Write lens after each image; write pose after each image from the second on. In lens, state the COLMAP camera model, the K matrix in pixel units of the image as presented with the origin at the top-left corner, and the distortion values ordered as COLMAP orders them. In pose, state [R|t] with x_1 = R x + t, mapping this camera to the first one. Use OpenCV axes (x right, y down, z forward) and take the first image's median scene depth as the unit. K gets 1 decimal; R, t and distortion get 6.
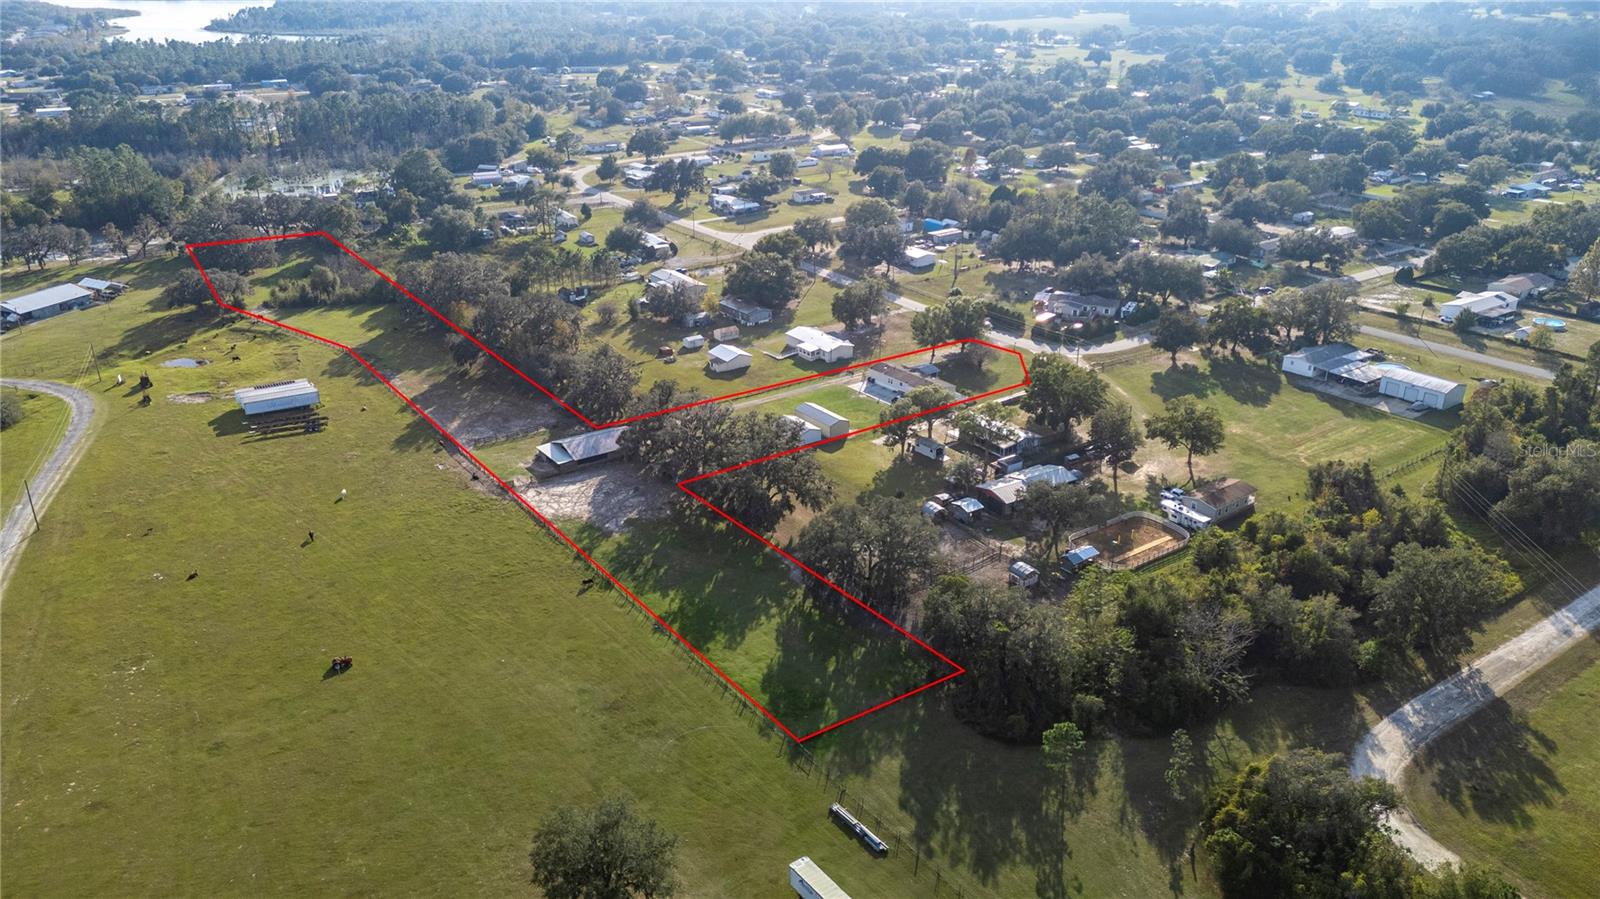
lens RADIAL K [[1169.3, 0, 800.5], [0, 1169.3, 450.2], [0, 0, 1]] dist [0.079882, -0.075622]
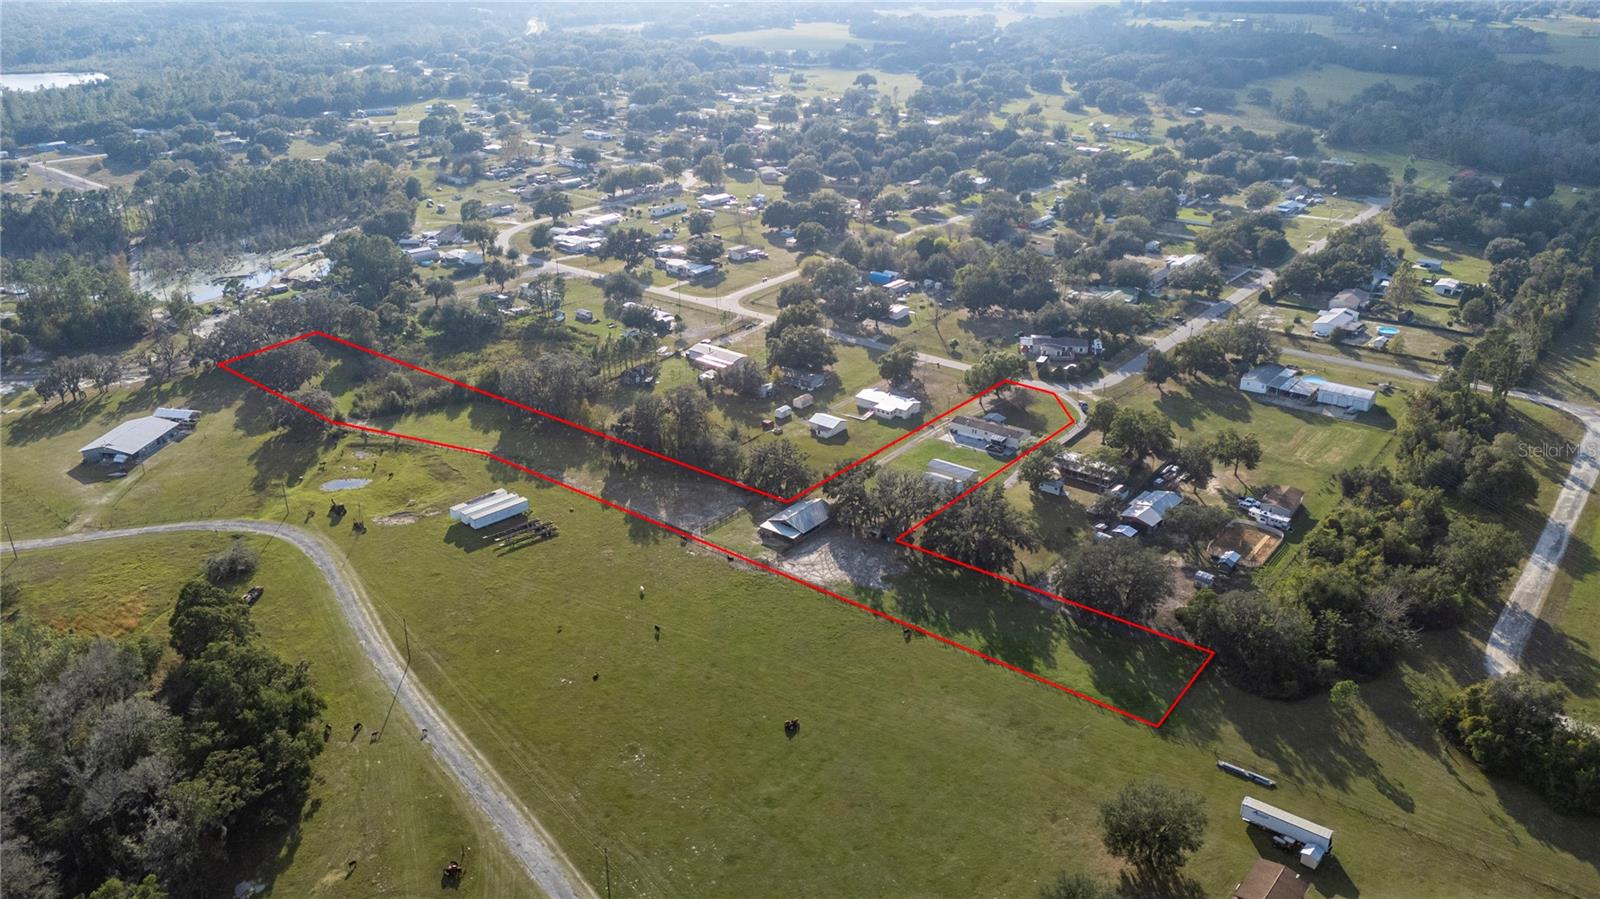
lens RADIAL K [[1169.3, 0, 800.6], [0, 1169.3, 446.7], [0, 0, 1]] dist [0.079882, -0.075622]
pose [[0.961105, -0.113959, 0.251576, -0.417324], [0.111502, 0.993473, 0.024049, -0.094535], [-0.252675, 0.004938, 0.967539, -0.152574]]
